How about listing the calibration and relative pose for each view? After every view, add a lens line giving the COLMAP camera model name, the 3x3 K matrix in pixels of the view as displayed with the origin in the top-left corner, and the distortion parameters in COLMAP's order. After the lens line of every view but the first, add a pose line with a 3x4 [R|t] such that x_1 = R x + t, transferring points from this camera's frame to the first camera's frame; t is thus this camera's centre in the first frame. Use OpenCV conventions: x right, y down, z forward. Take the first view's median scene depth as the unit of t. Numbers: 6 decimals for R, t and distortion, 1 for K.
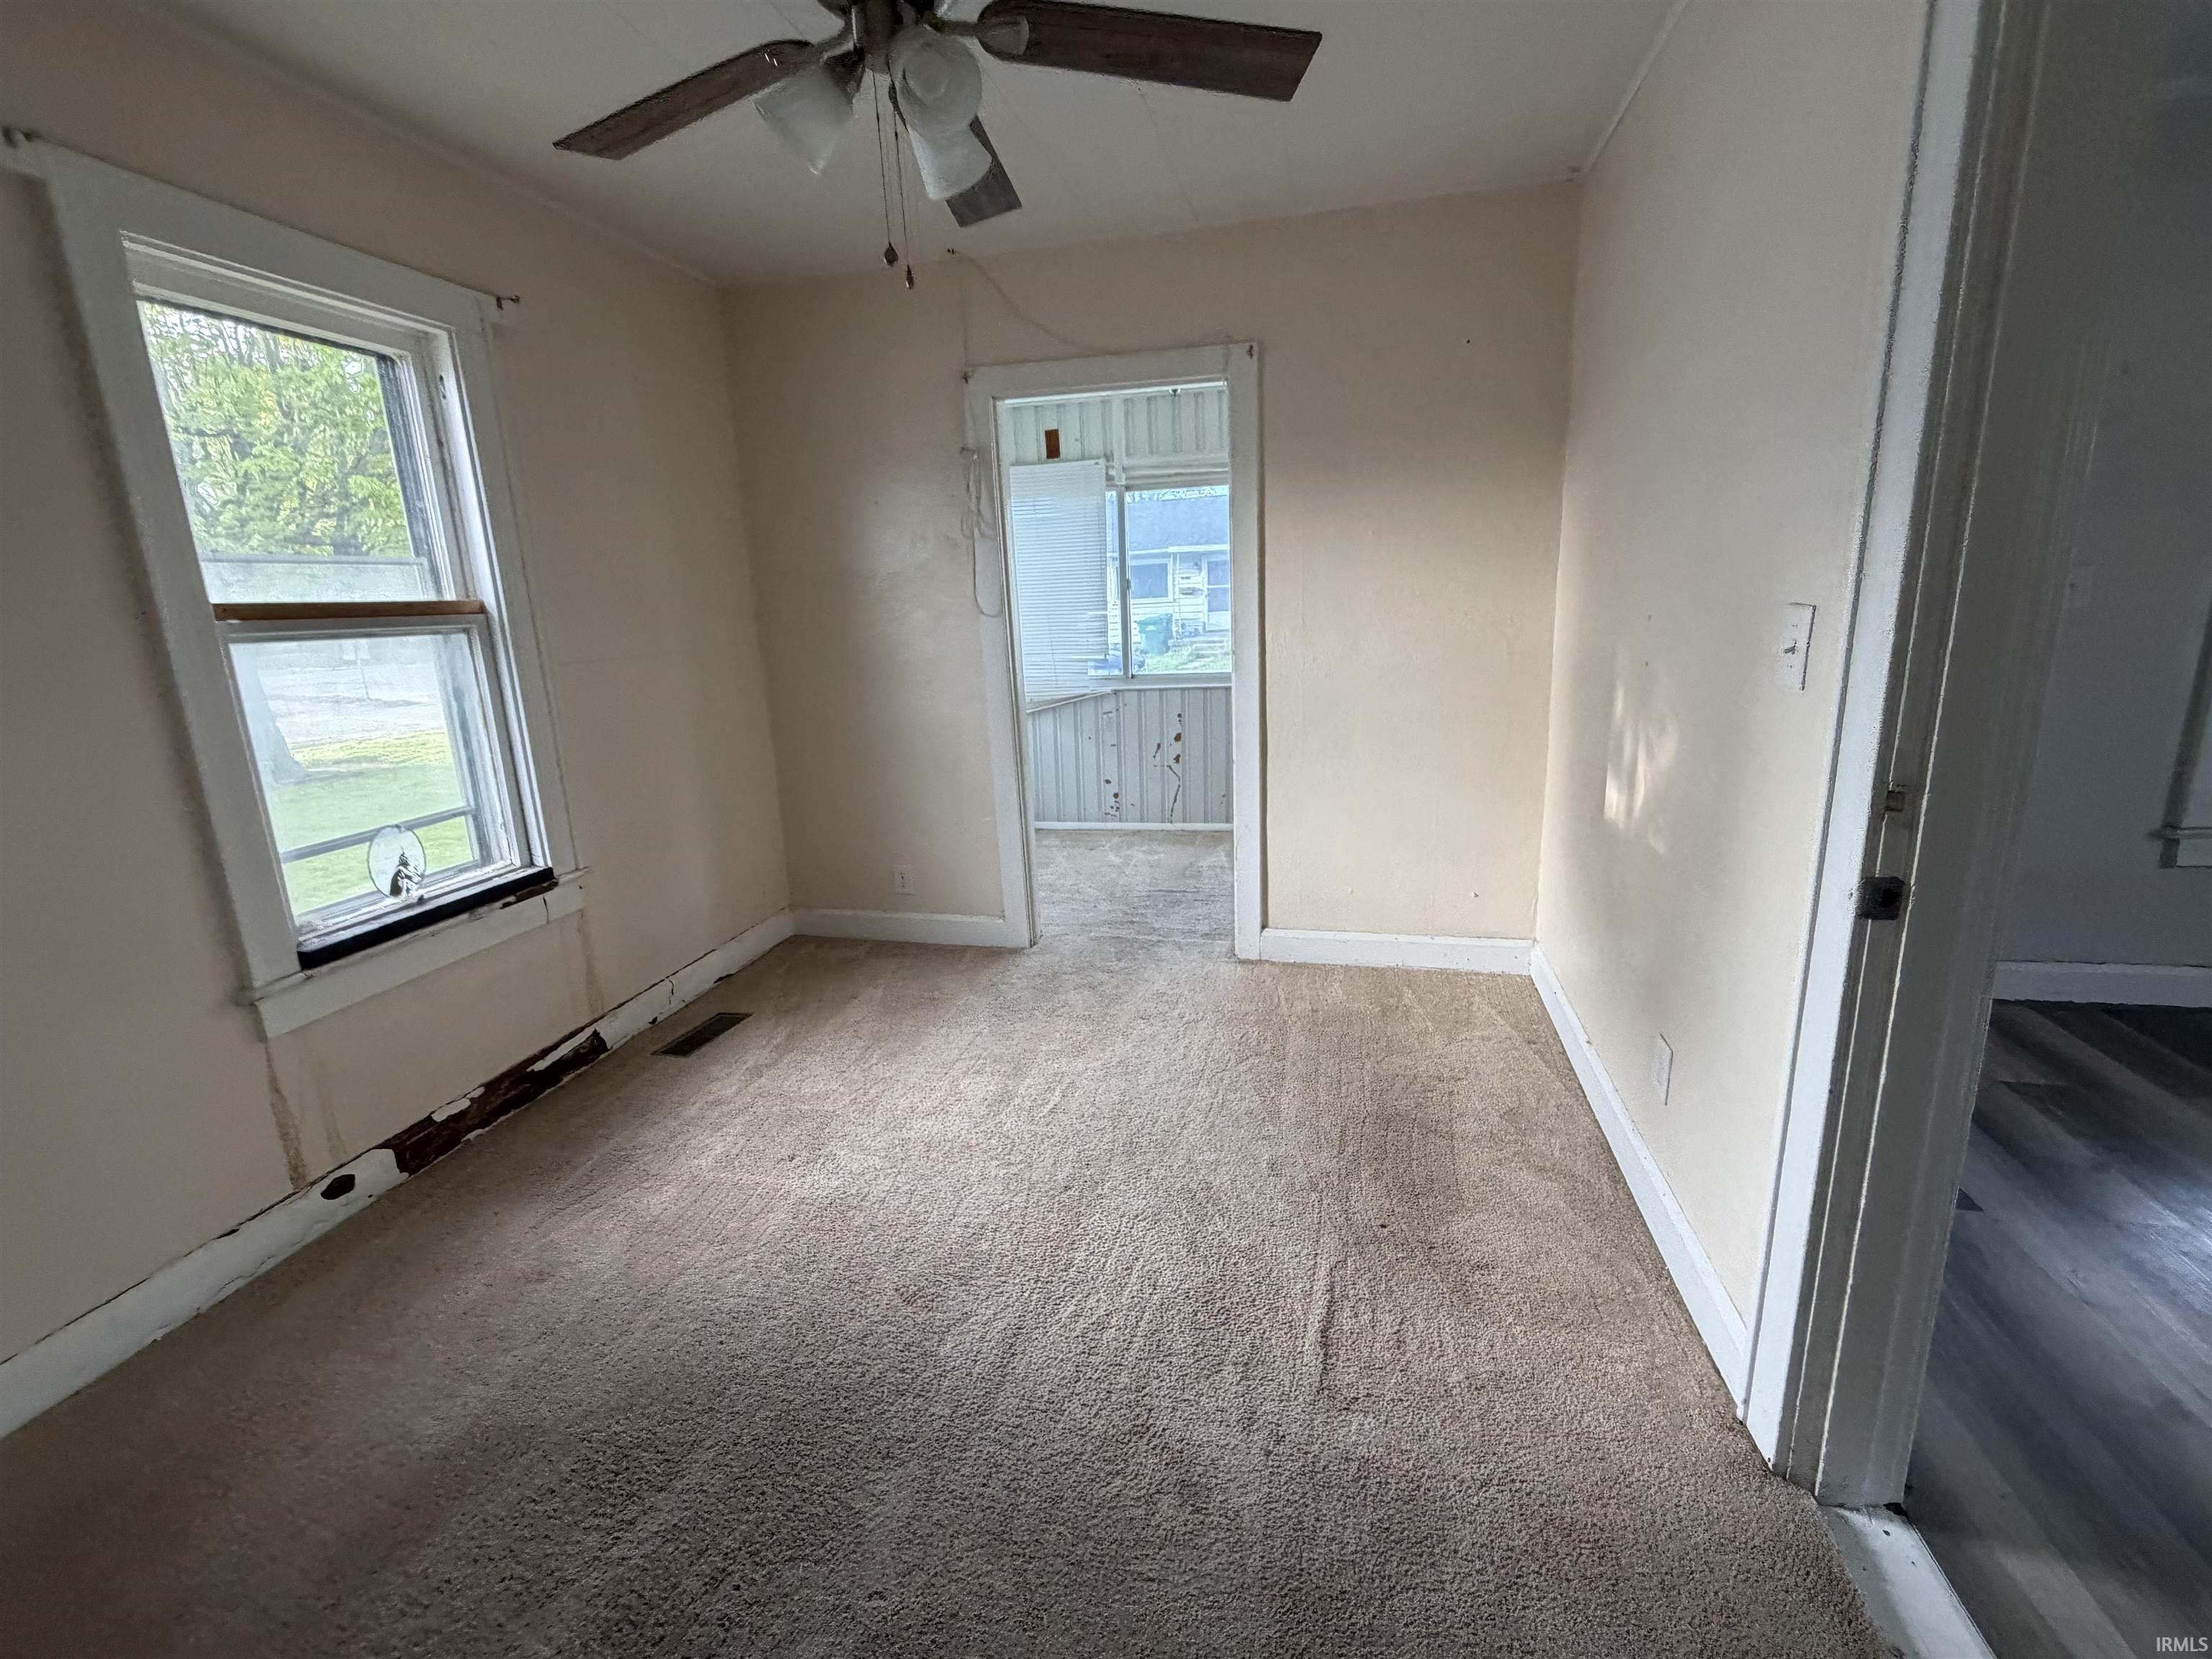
lens RADIAL K [[970.8, 0, 1110.6], [0, 970.8, 827.8], [0, 0, 1]] dist [0.001304, 0.000557]
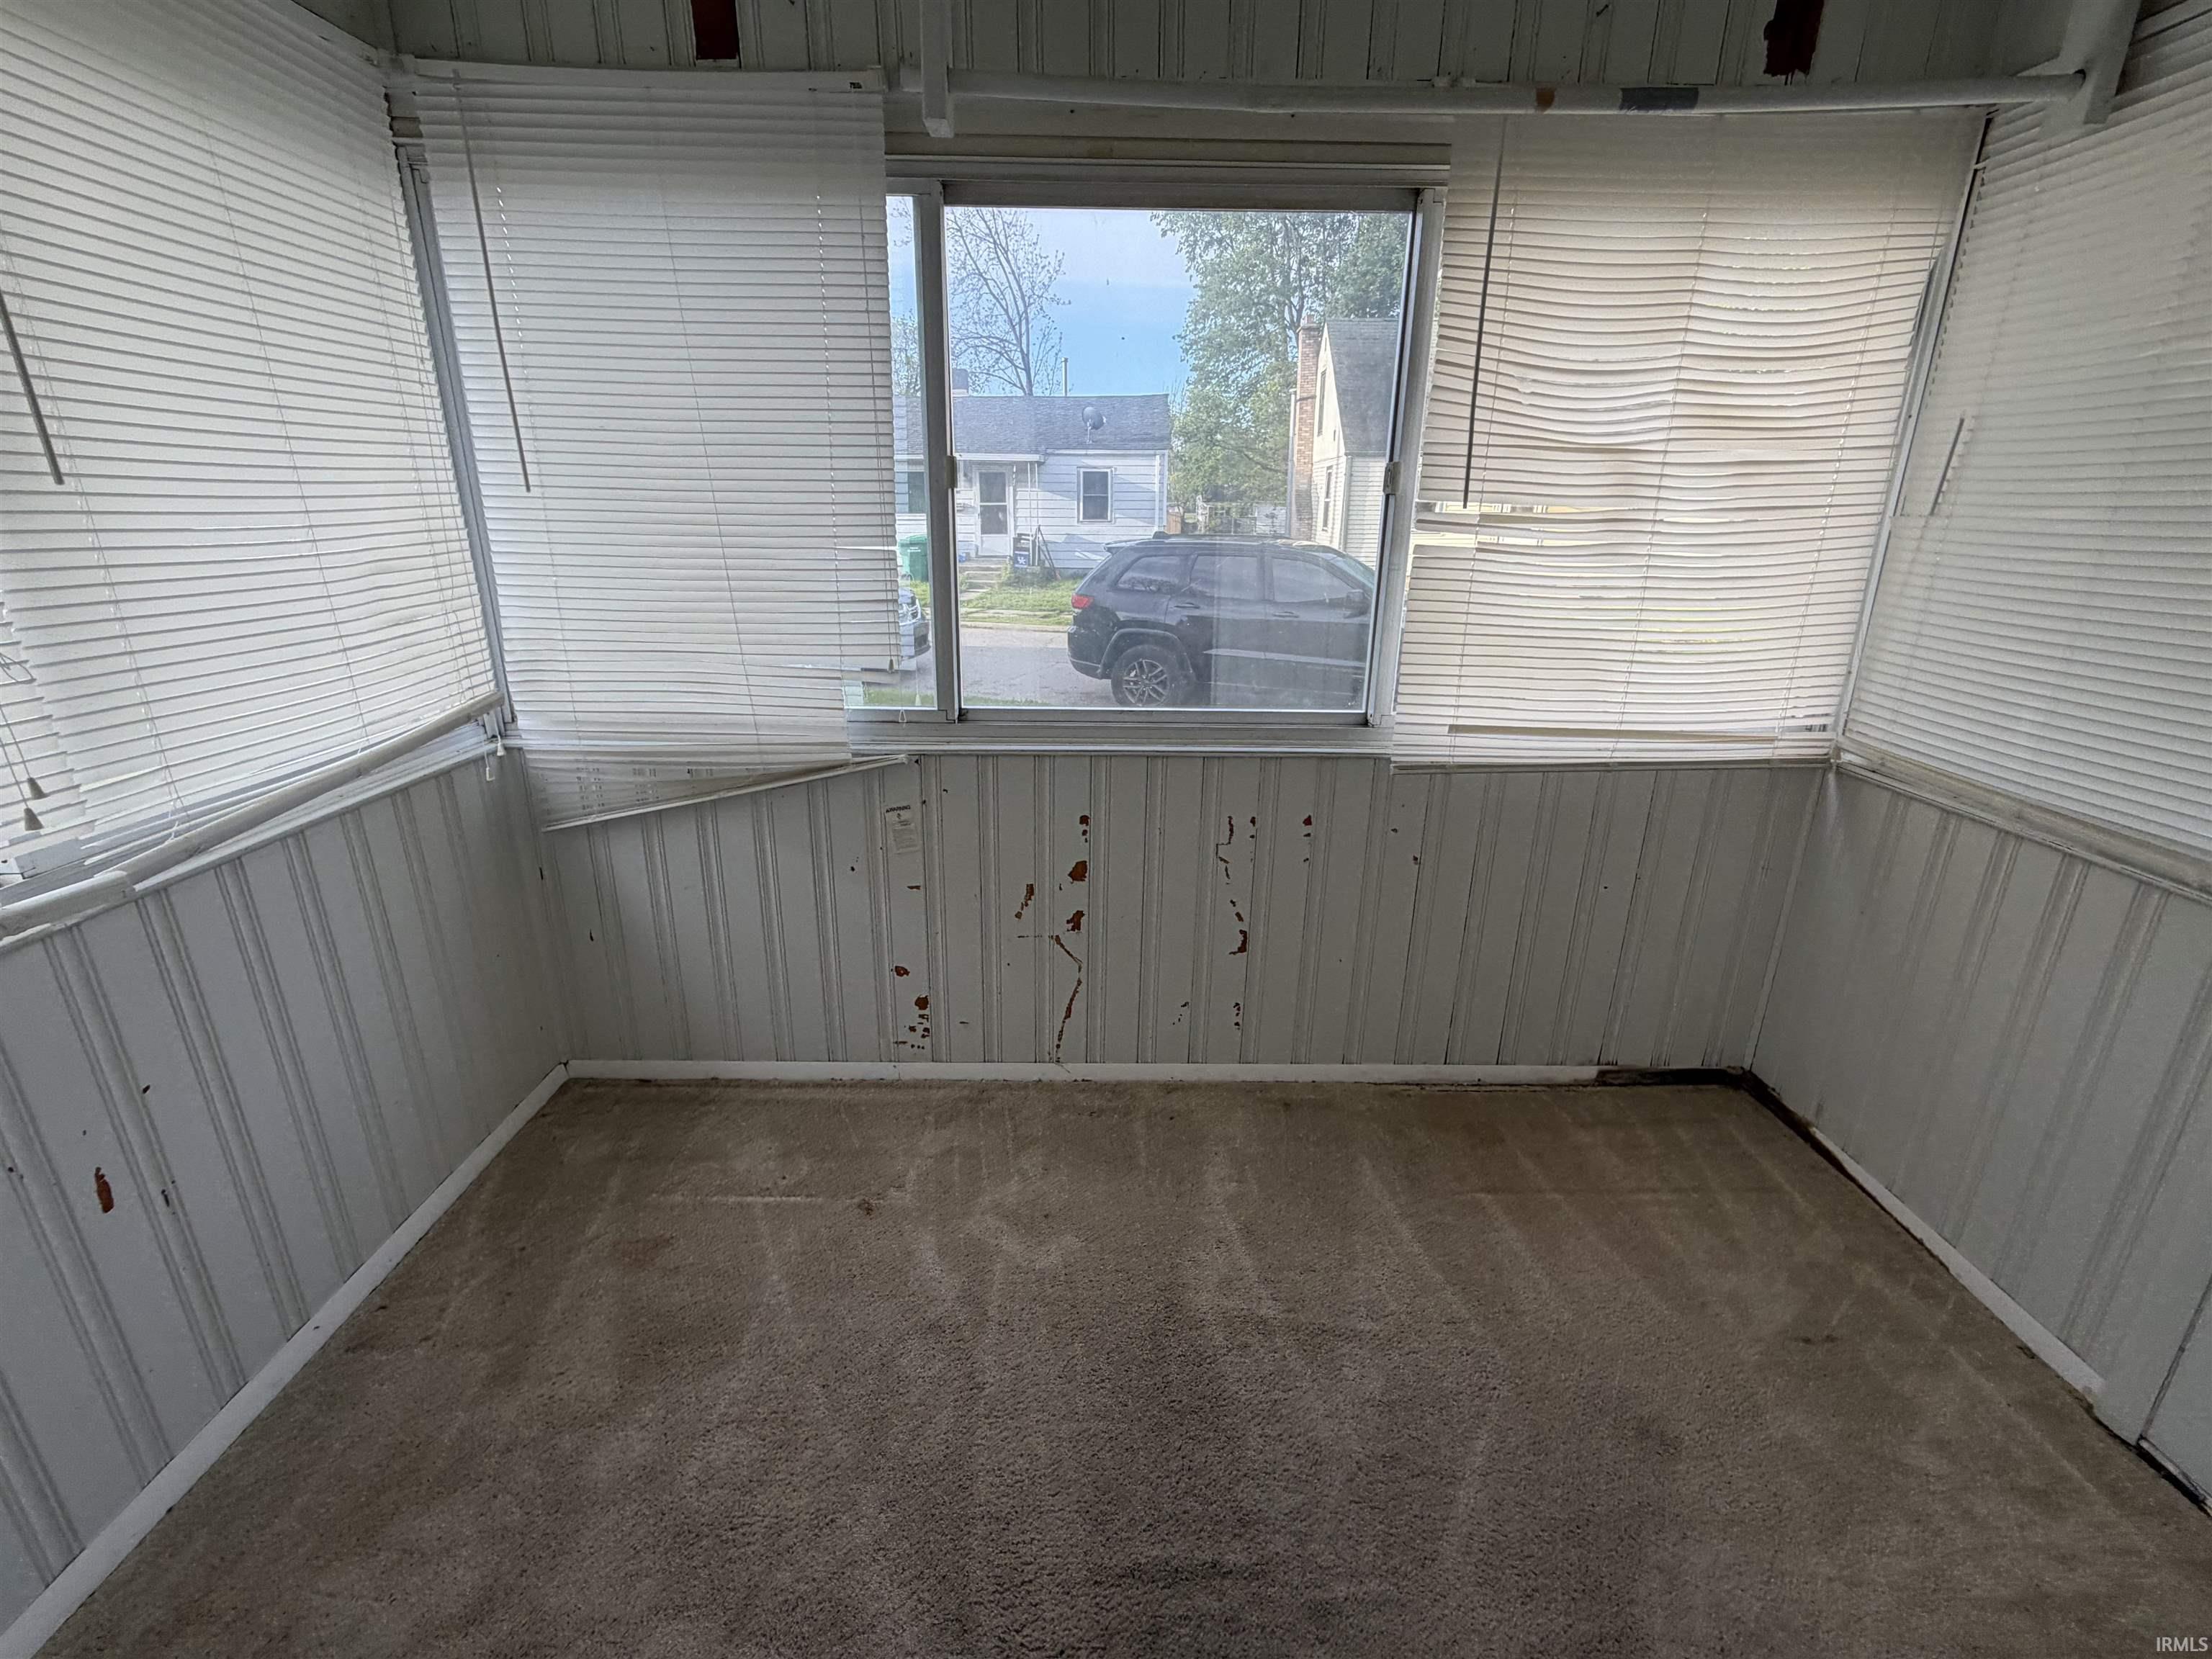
lens RADIAL K [[970.8, 0, 1108.4], [0, 970.8, 830.5], [0, 0, 1]] dist [0.001304, 0.000557]
pose [[0.969703, -0.024204, 0.243084, -0.016501], [0.004370, 0.996639, 0.081803, -0.142309], [-0.244247, -0.078262, 0.966550, 0.602745]]
